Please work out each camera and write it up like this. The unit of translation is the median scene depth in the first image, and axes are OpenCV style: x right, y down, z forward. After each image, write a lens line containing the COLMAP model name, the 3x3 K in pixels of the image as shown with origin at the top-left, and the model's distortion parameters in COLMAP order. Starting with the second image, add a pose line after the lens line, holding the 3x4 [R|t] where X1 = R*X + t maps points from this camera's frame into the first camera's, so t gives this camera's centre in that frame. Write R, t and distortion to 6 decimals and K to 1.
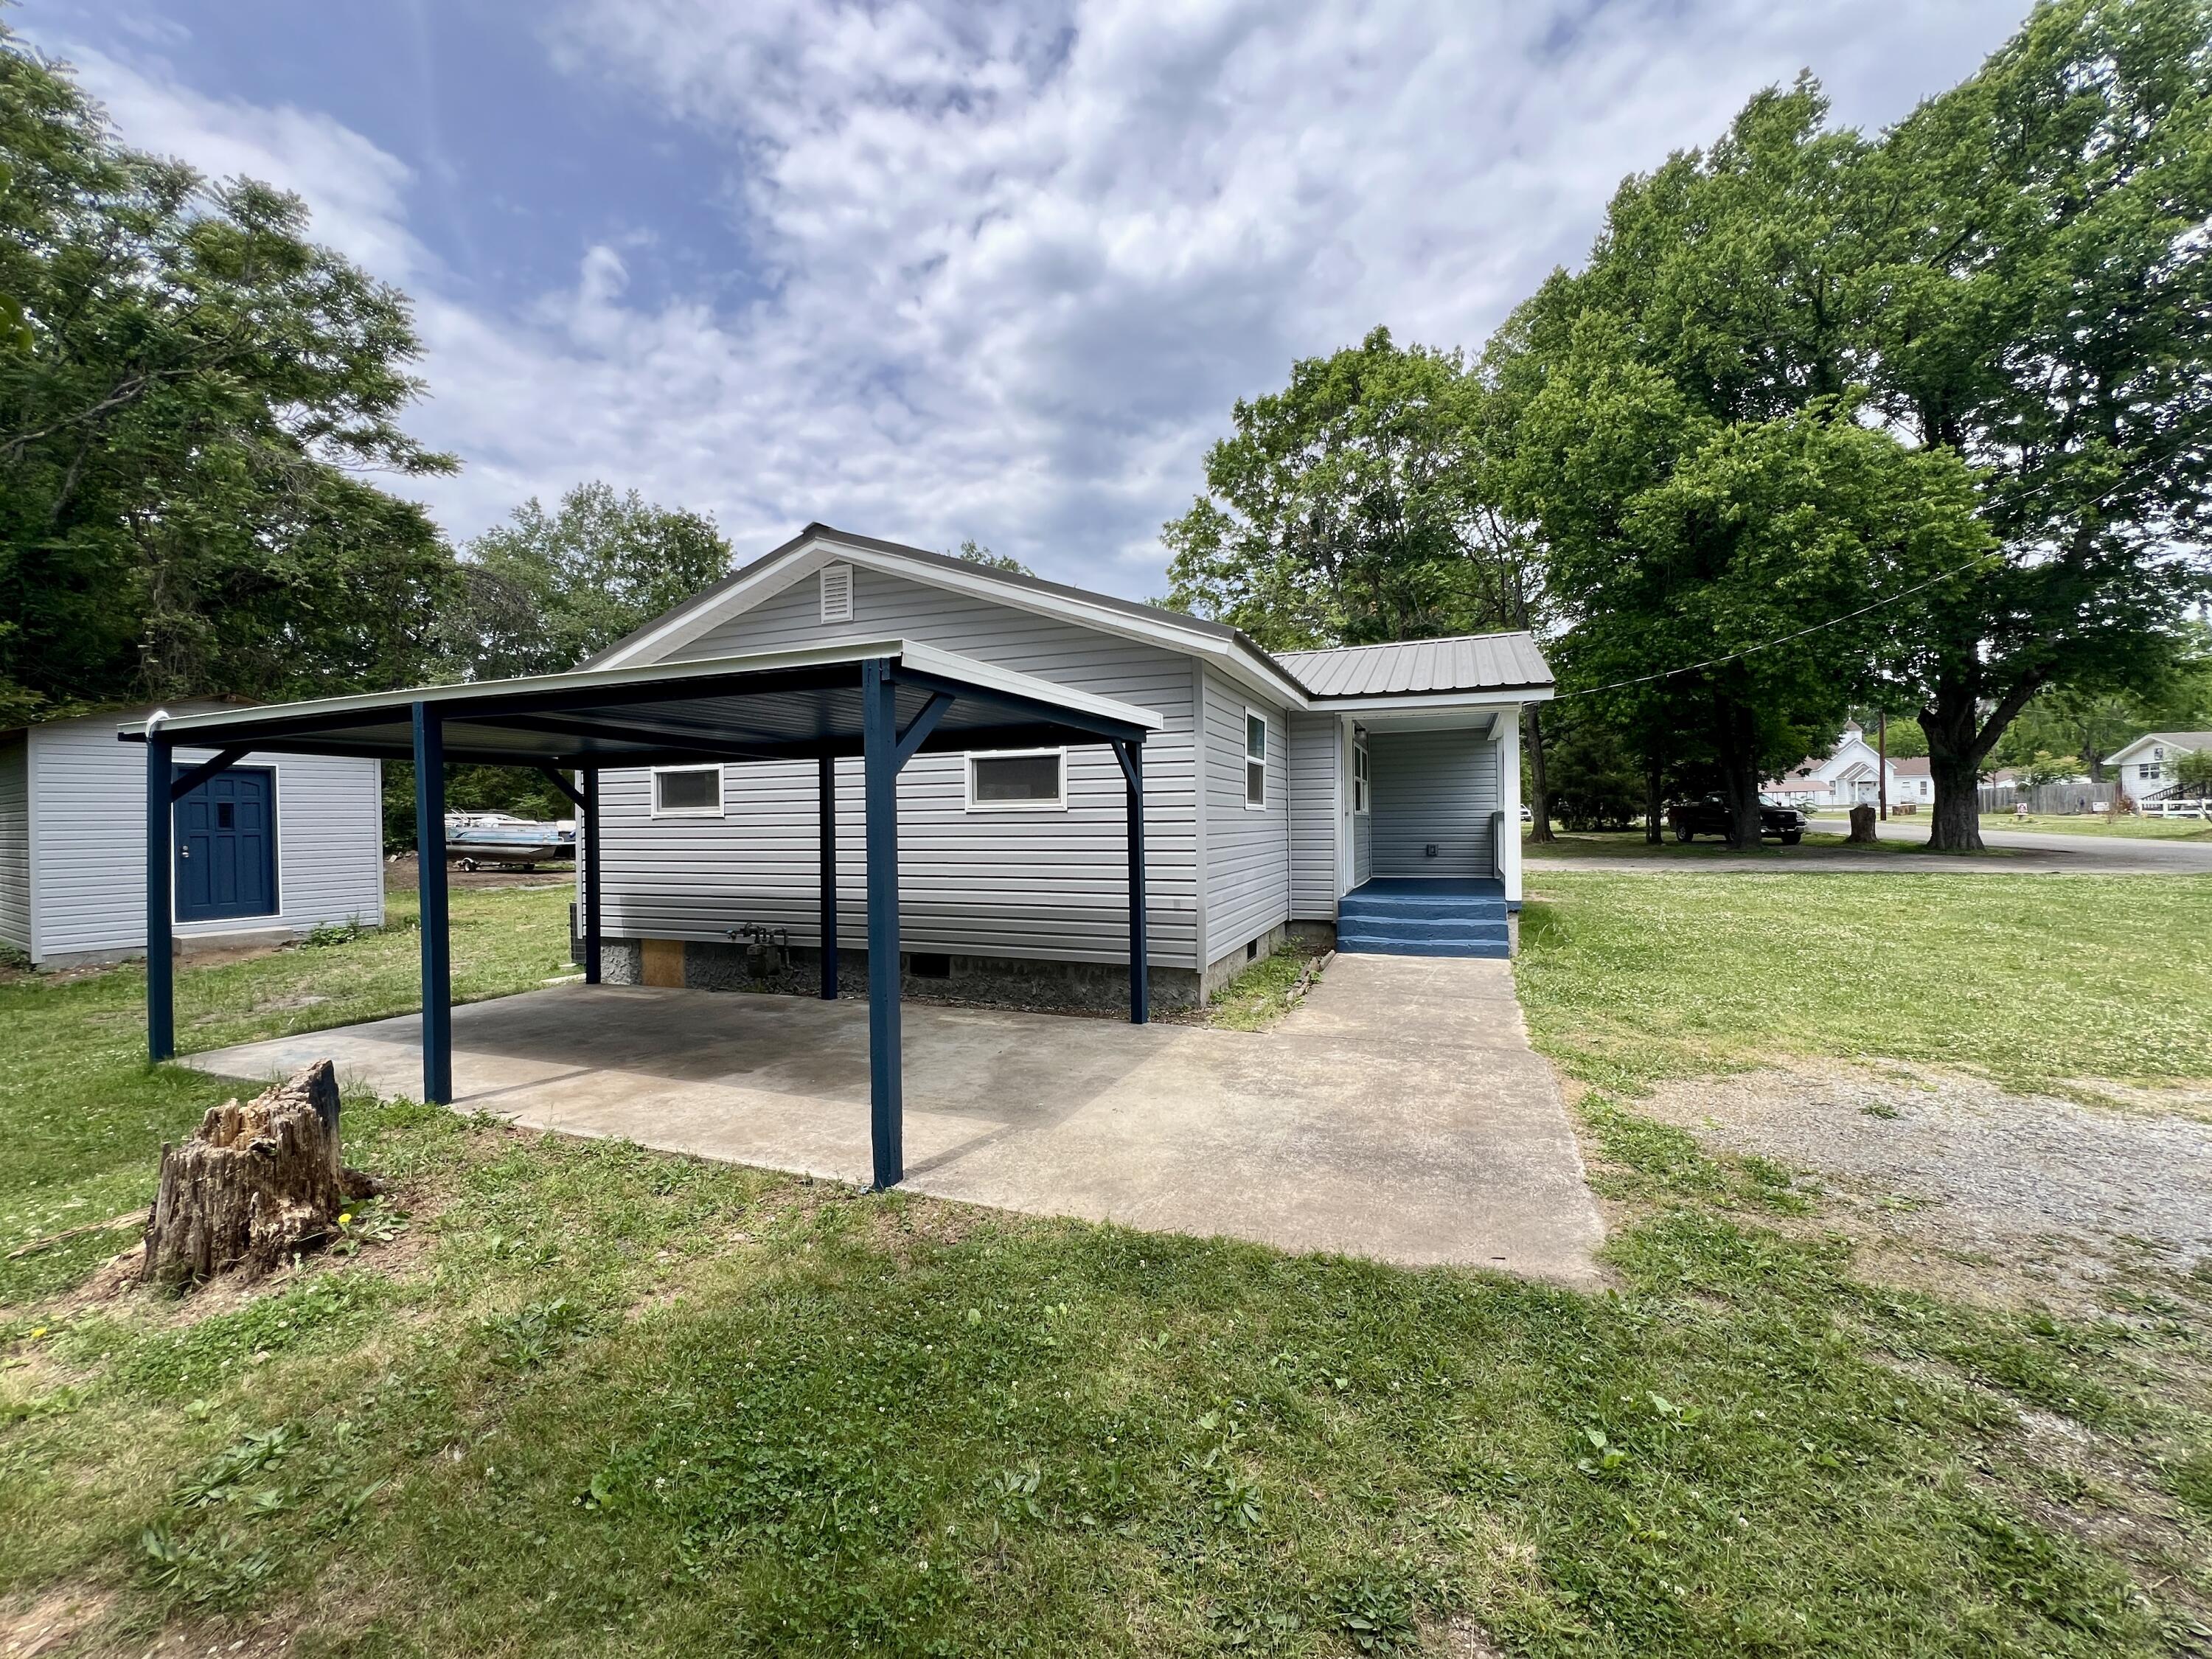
lens RADIAL K [[873.4, 0, 1107.0], [0, 873.4, 848.6], [0, 0, 1]] dist [-0.002913, -0.000300]
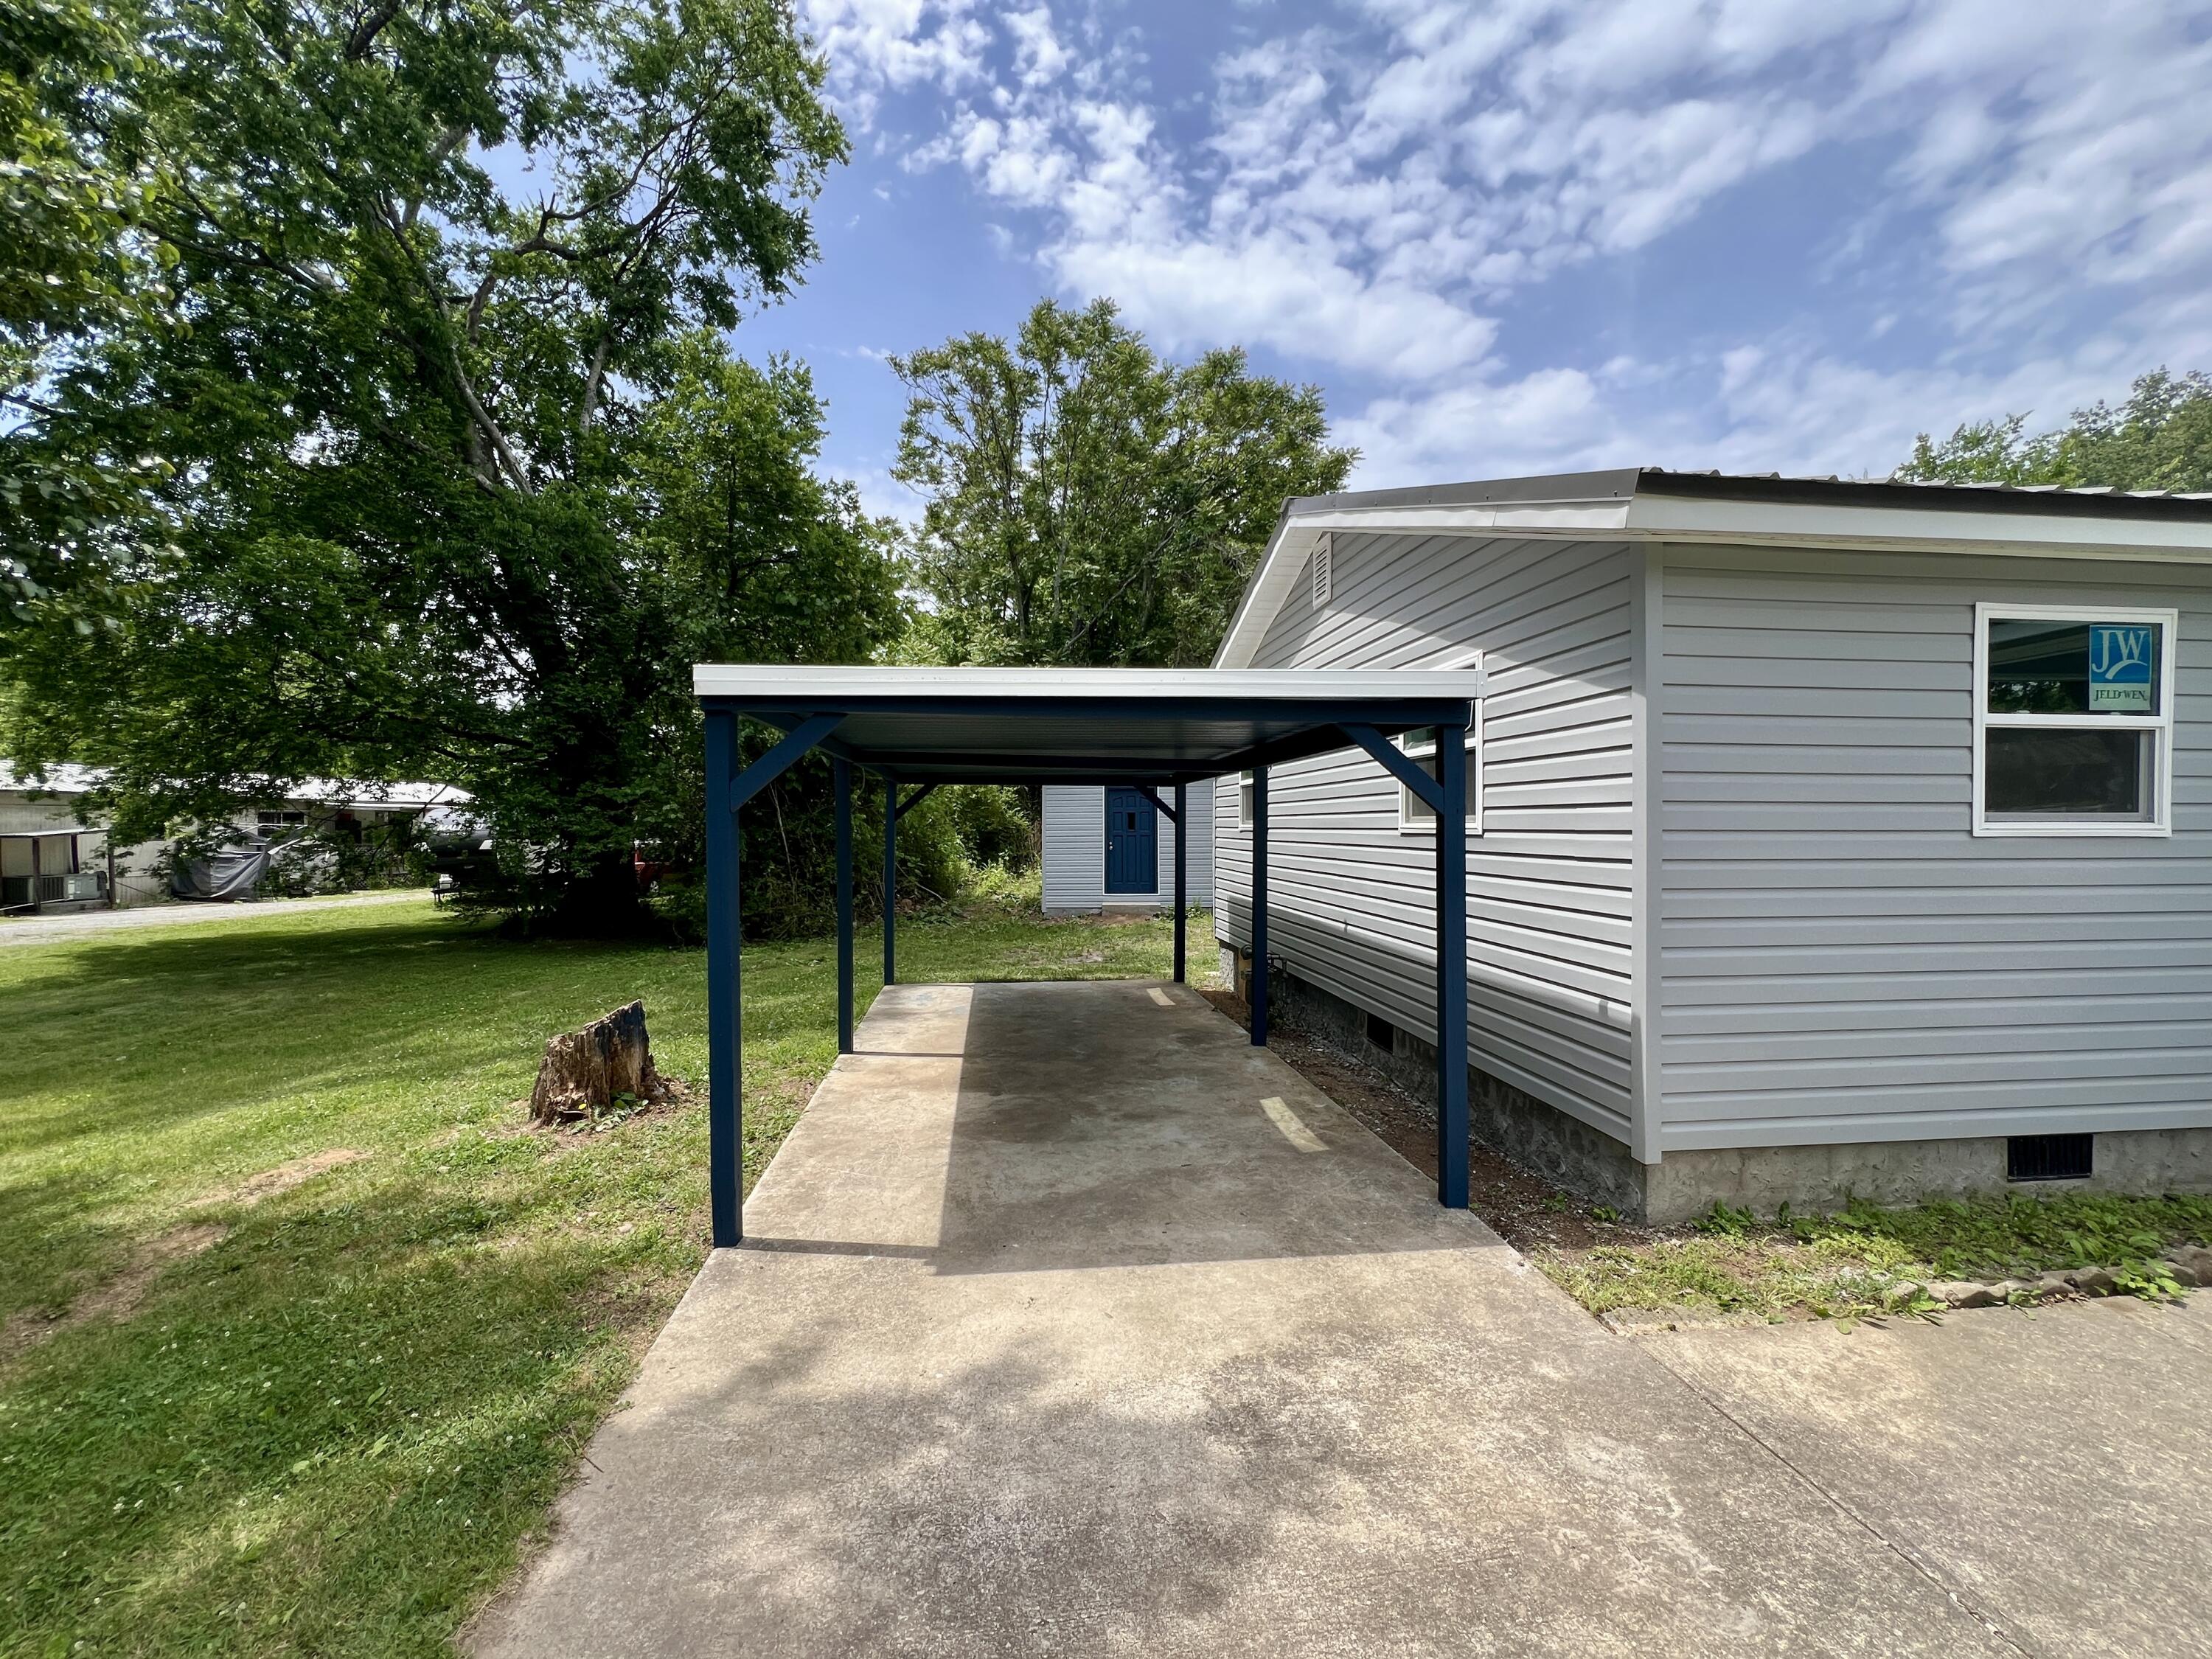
lens RADIAL K [[880.0, 0, 1103.2], [0, 880.0, 816.7], [0, 0, 1]] dist [-0.002431, 0.000141]
pose [[0.481268, 0.003052, -0.876568, 0.166763], [-0.031819, 0.999396, -0.013990, -0.016702], [0.875996, 0.034624, 0.481074, 0.189792]]
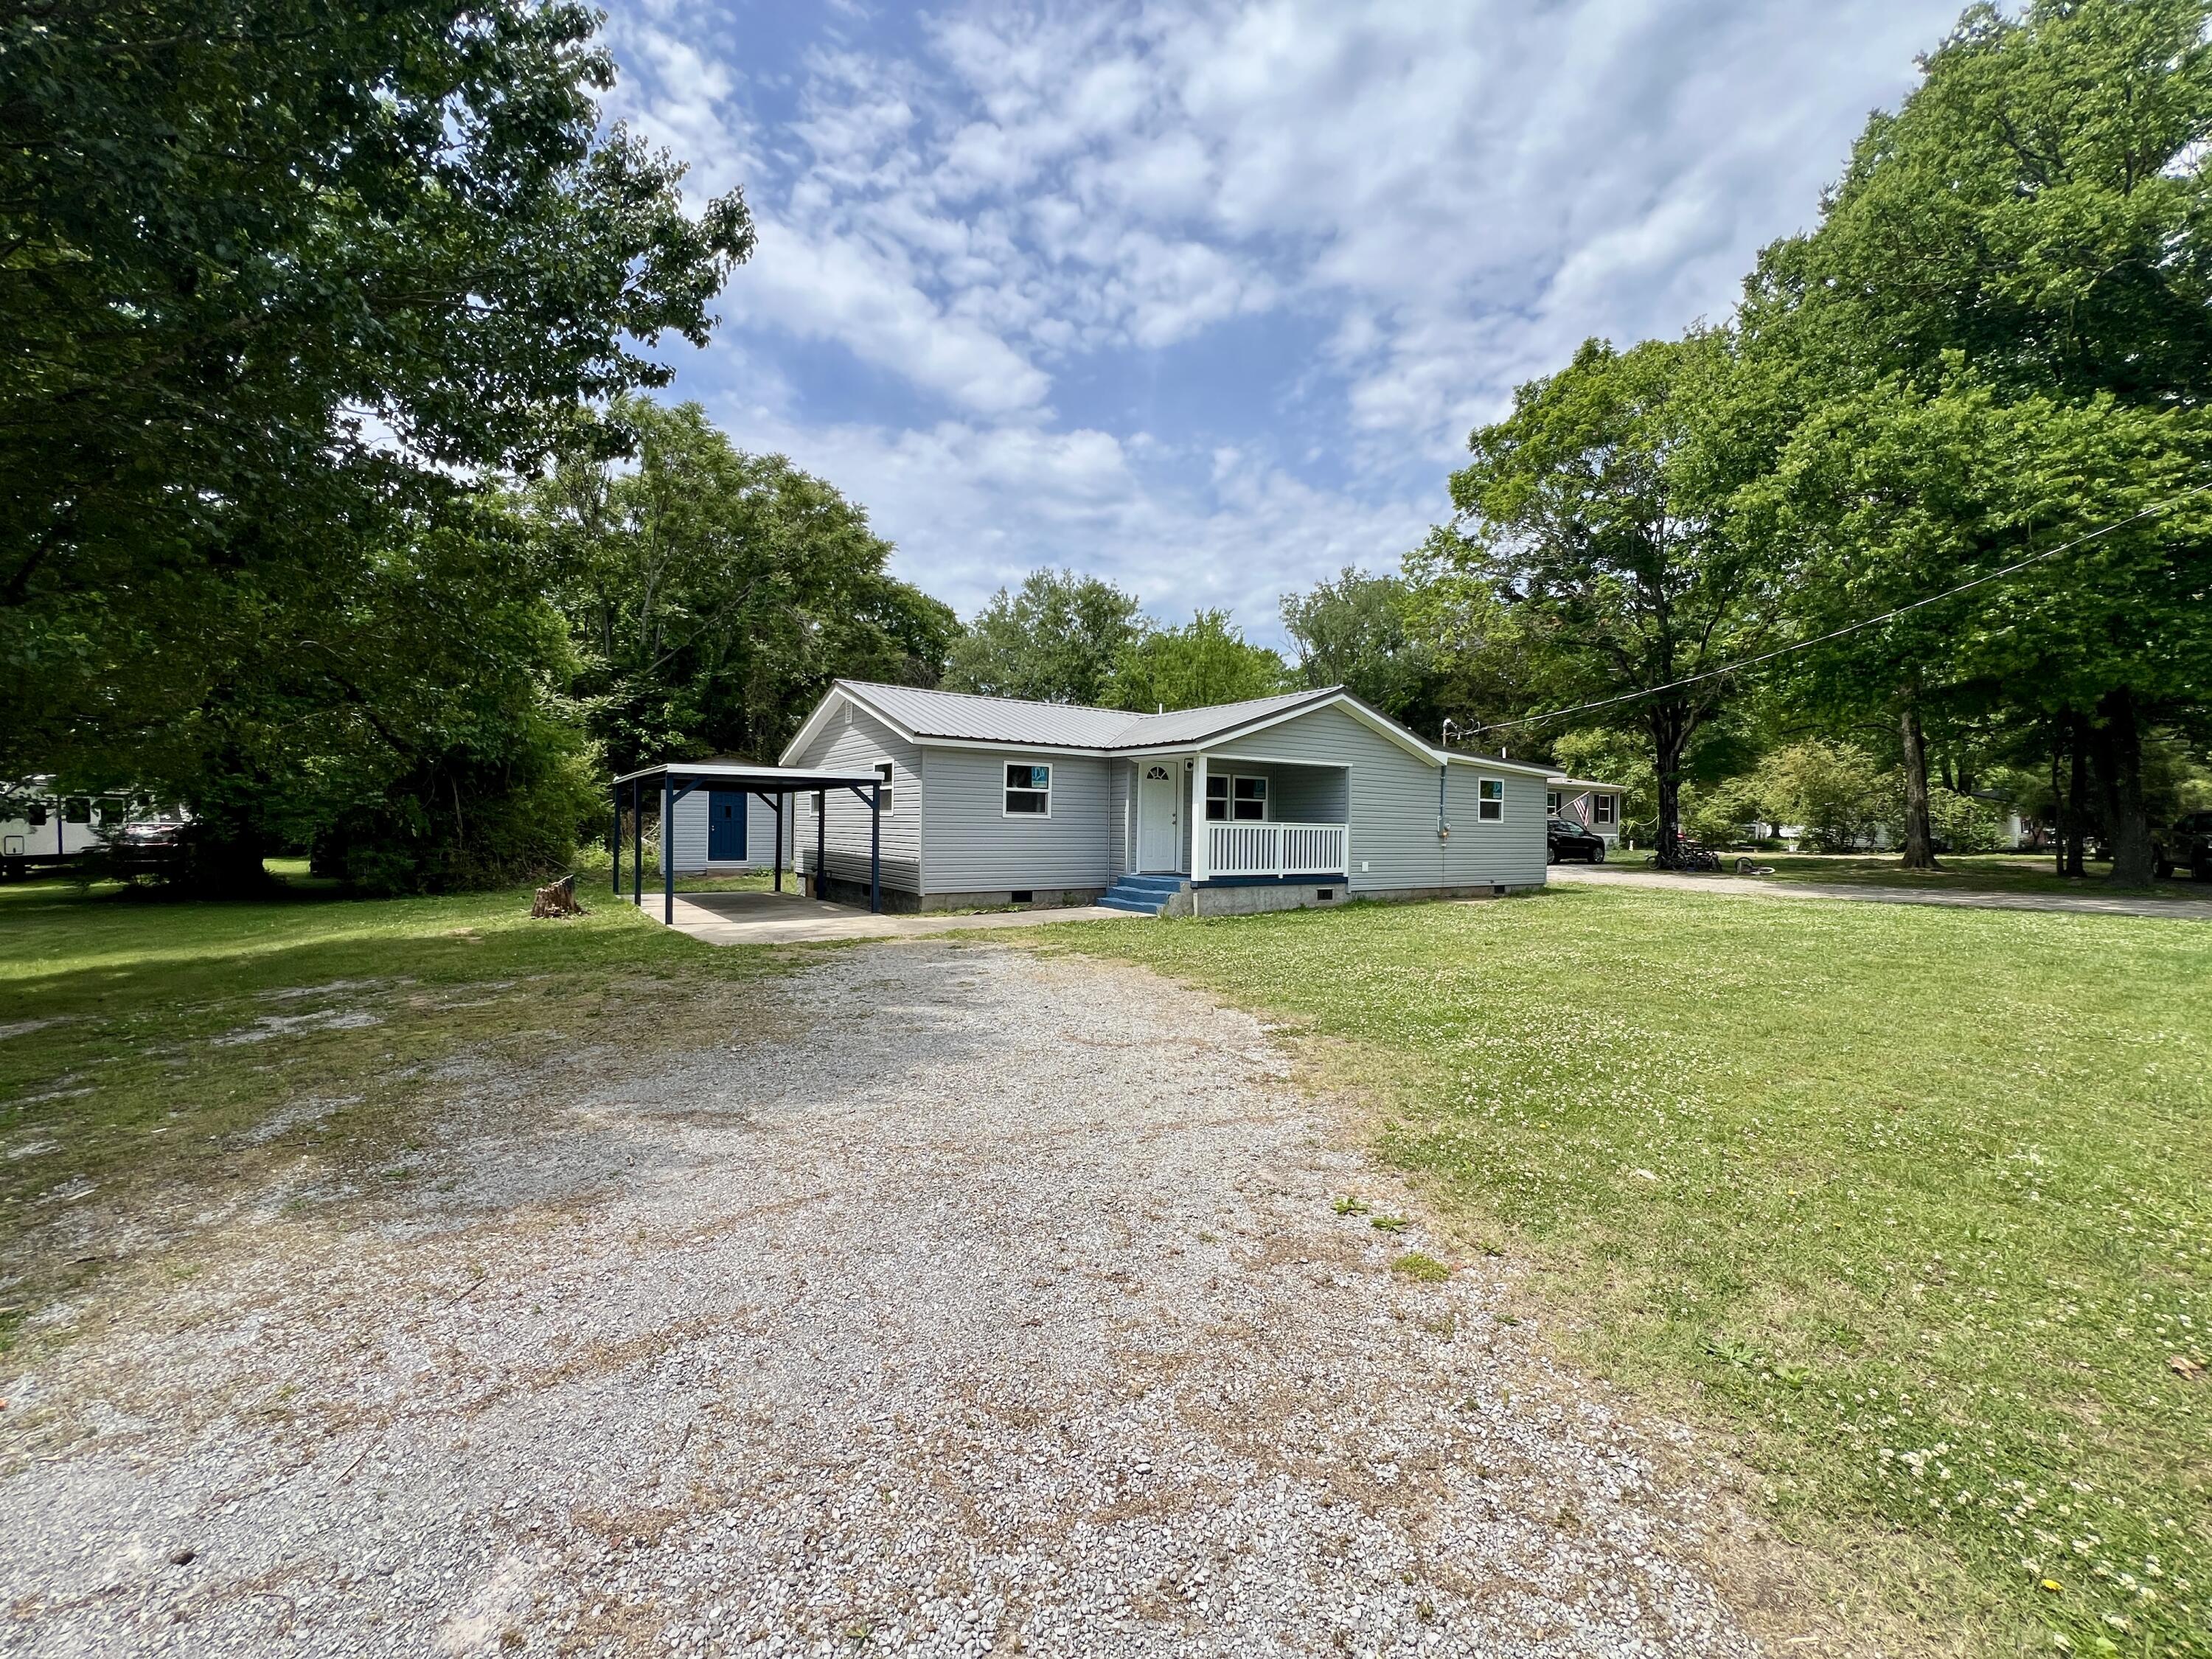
lens RADIAL K [[892.6, 0, 1104.3], [0, 892.6, 790.6], [0, 0, 1]] dist [-0.002051, 0.000019]
pose [[0.838994, 0.001004, -0.544140, 0.642835], [-0.040568, 0.997331, -0.060712, 0.001331], [0.542627, 0.073012, 0.836795, -0.205943]]
